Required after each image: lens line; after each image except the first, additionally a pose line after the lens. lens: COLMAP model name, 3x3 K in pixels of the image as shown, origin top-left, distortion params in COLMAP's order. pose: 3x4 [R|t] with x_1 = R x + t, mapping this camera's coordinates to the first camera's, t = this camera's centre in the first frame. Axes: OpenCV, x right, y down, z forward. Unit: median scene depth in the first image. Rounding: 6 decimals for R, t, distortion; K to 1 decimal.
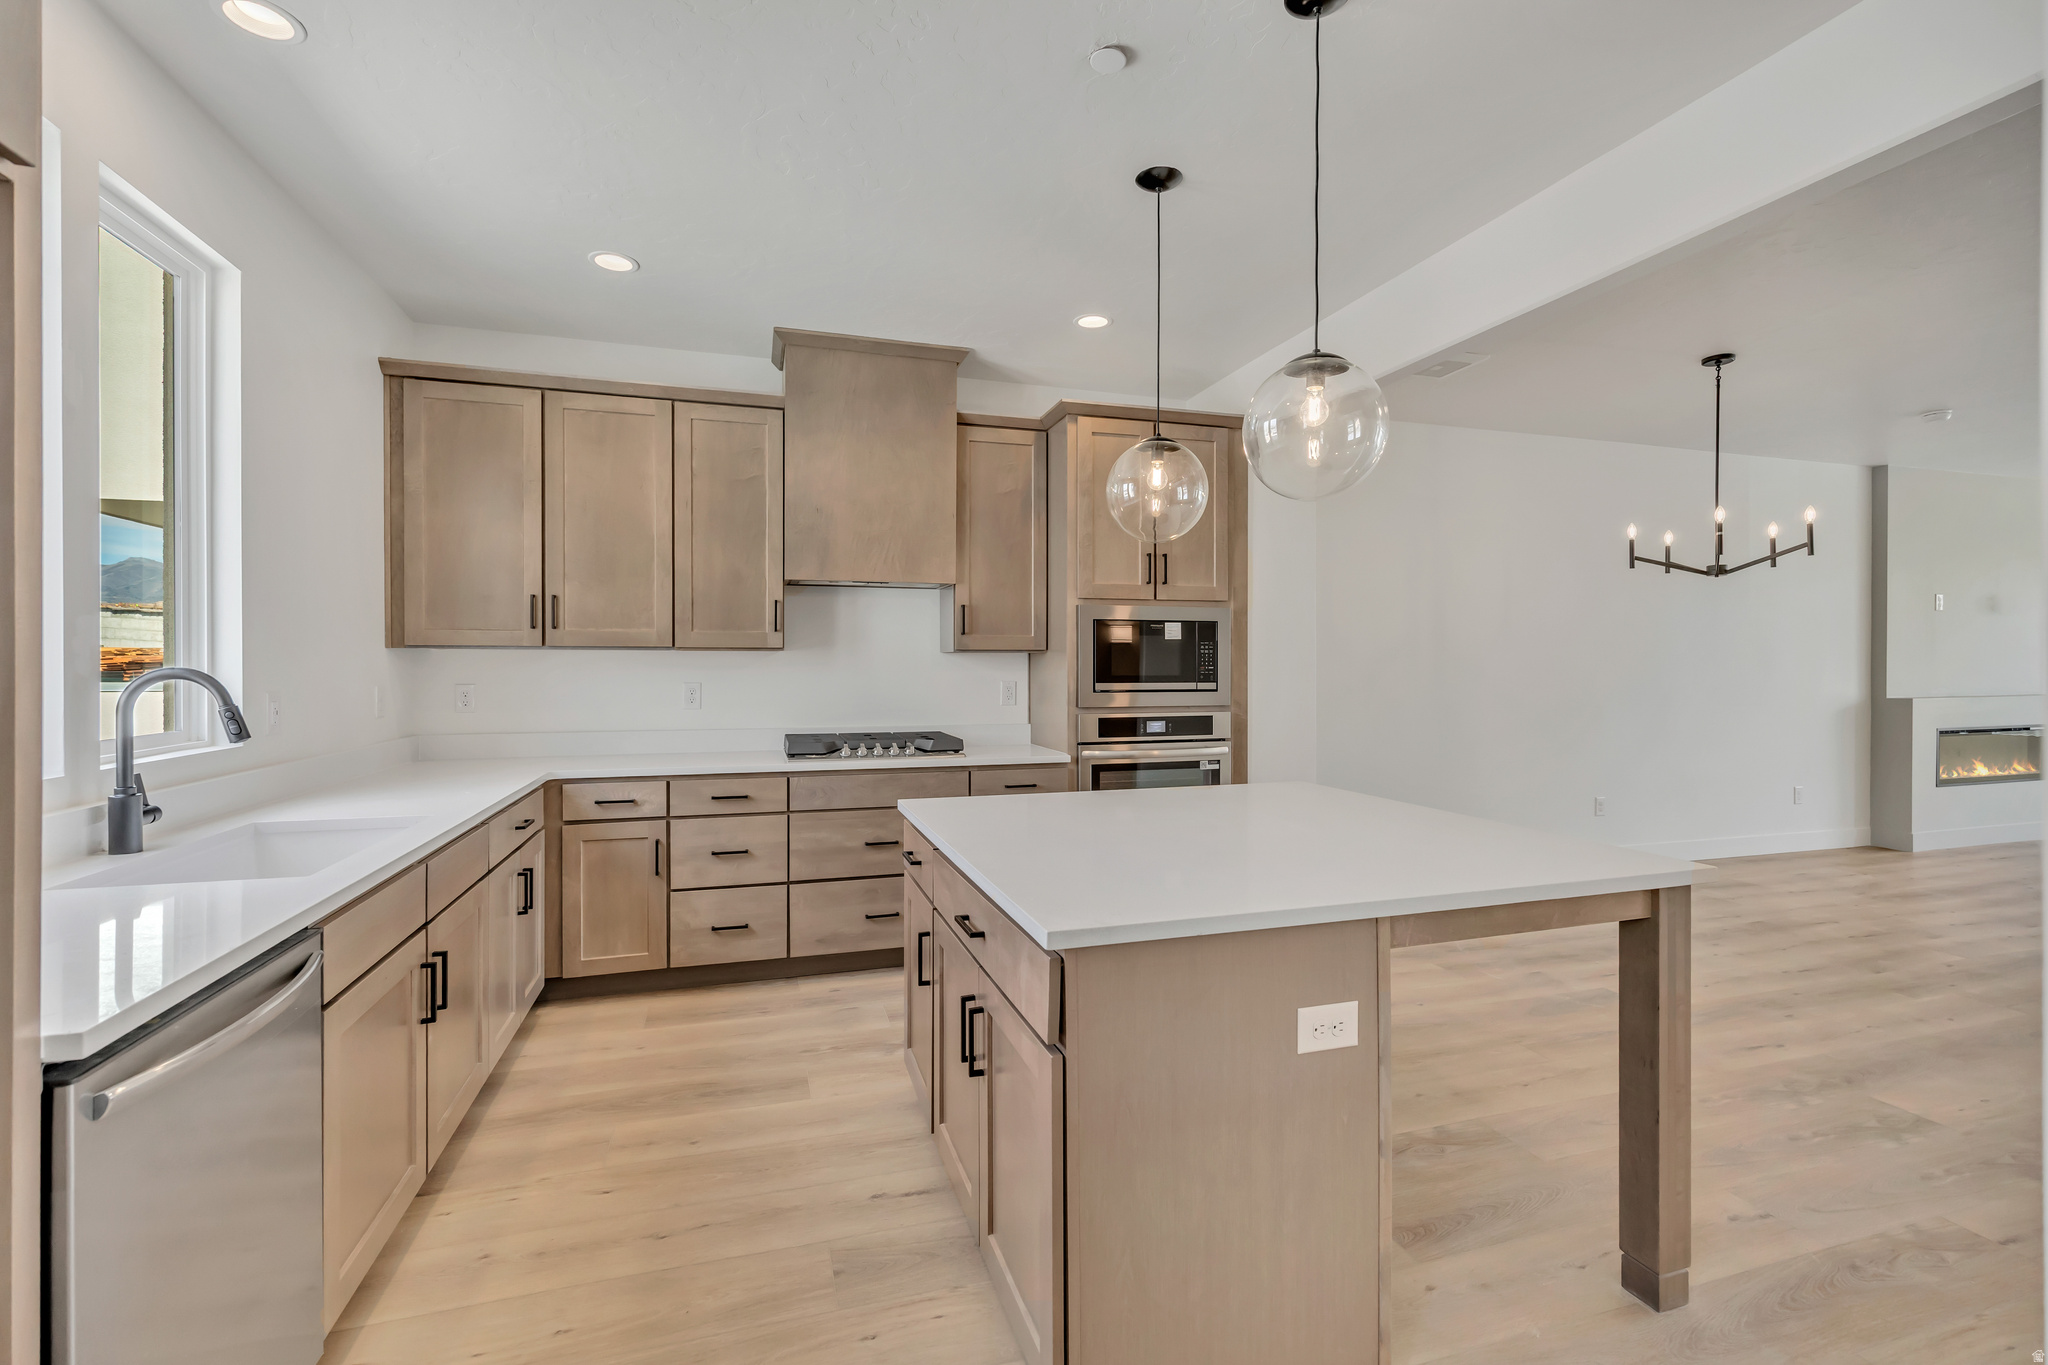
lens RADIAL K [[894.0, 0, 1028.0], [0, 894.0, 667.3], [0, 0, 1]] dist [-0.001520, -0.000197]
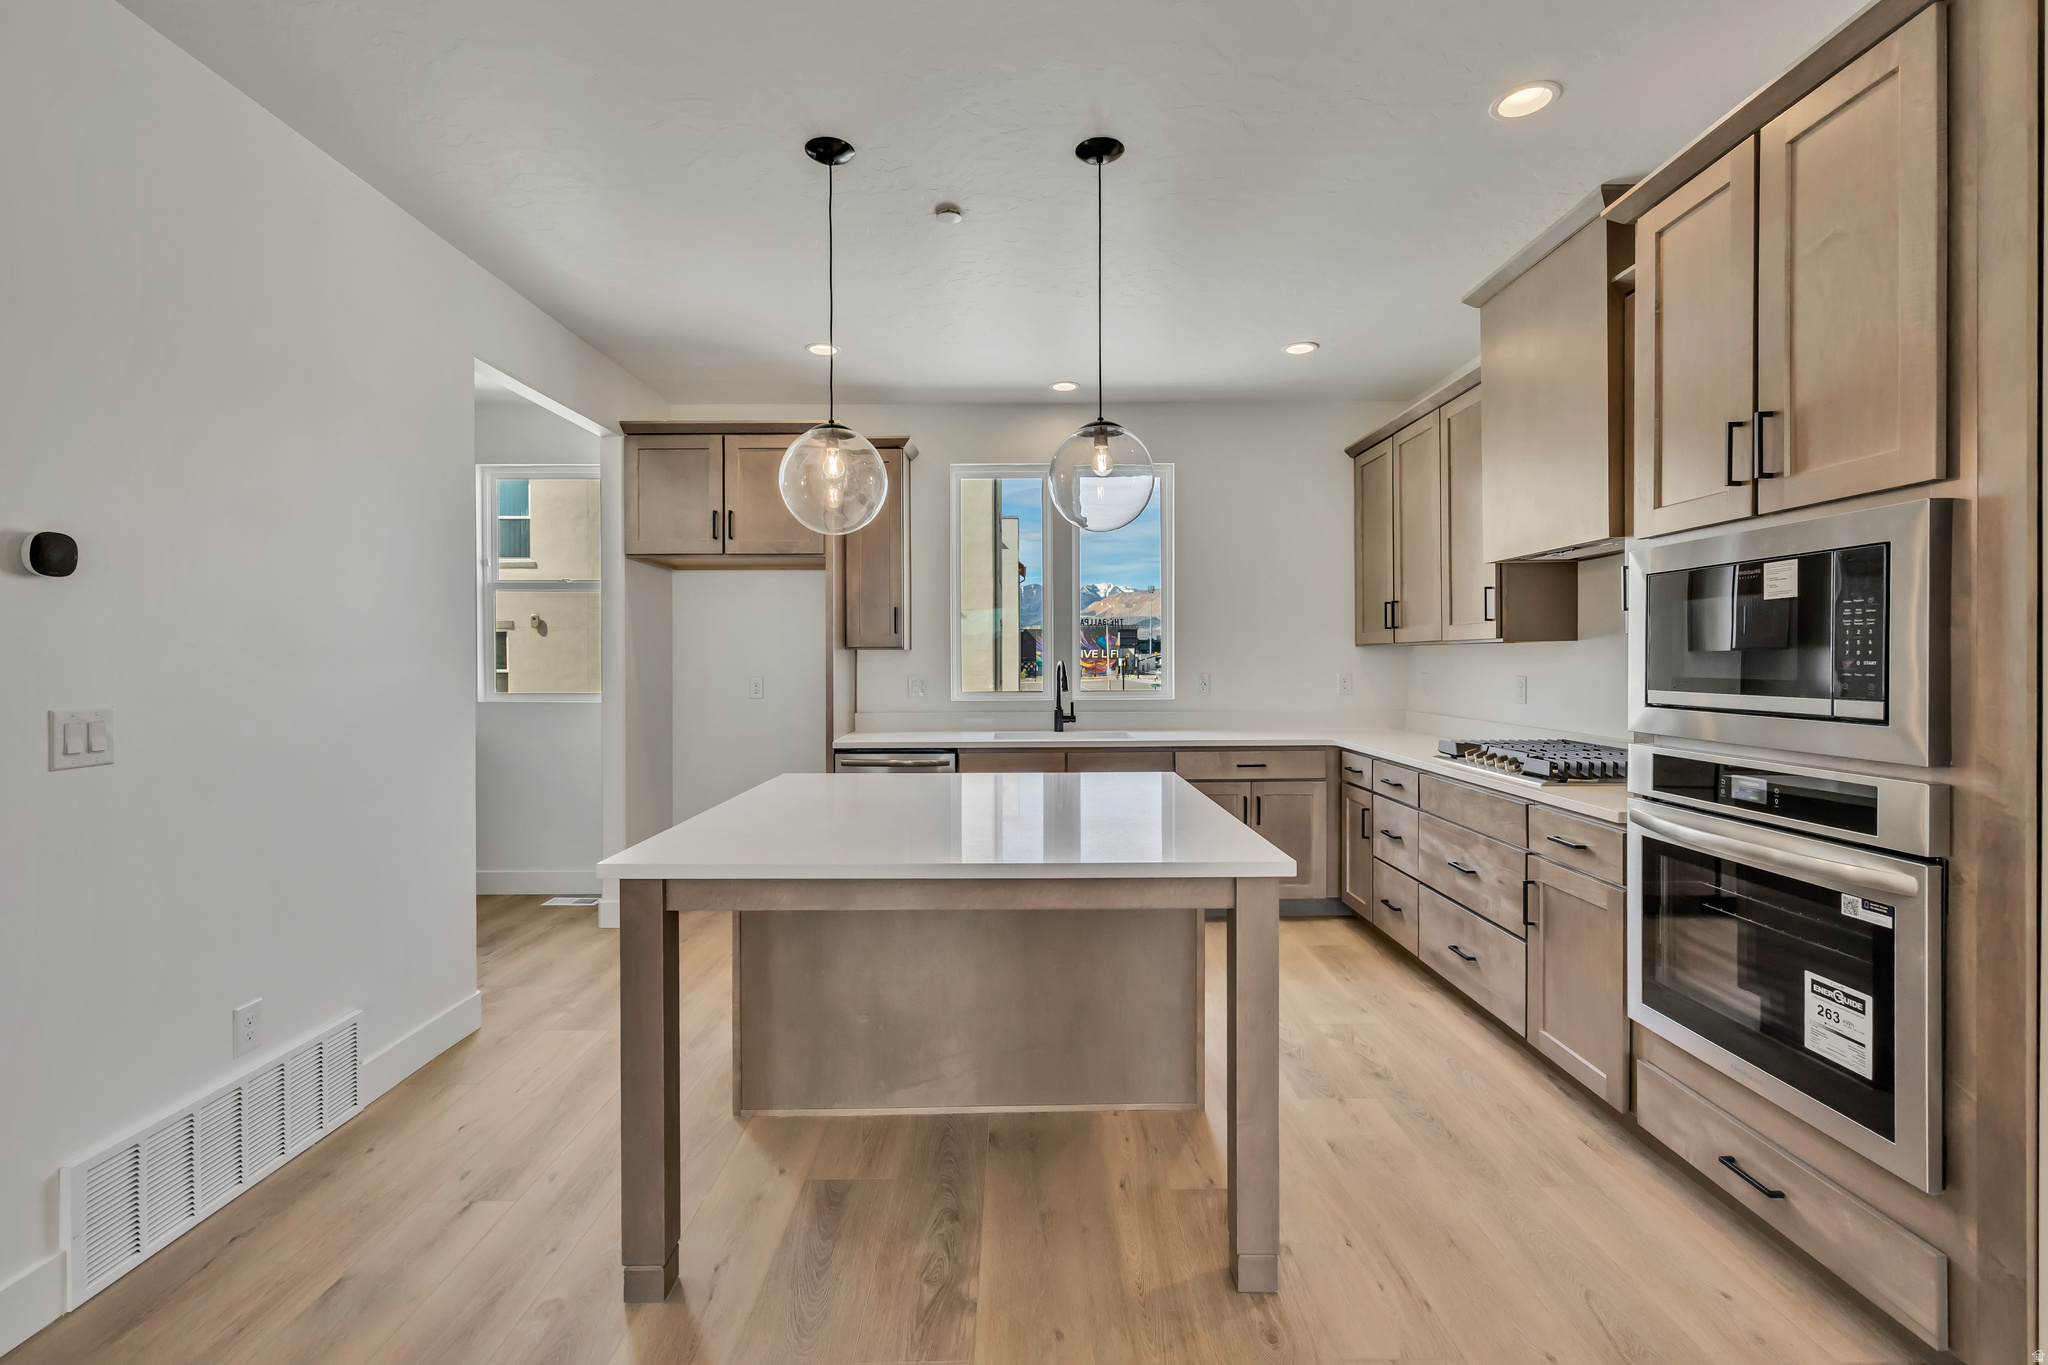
lens RADIAL K [[894.0, 0, 1028.0], [0, 894.0, 667.3], [0, 0, 1]] dist [-0.001520, -0.000197]
pose [[-0.291995, 0.009326, -0.956374, 0.682822], [0.000985, 0.999955, 0.009450, -0.001841], [0.956419, 0.001818, -0.291991, 0.757961]]
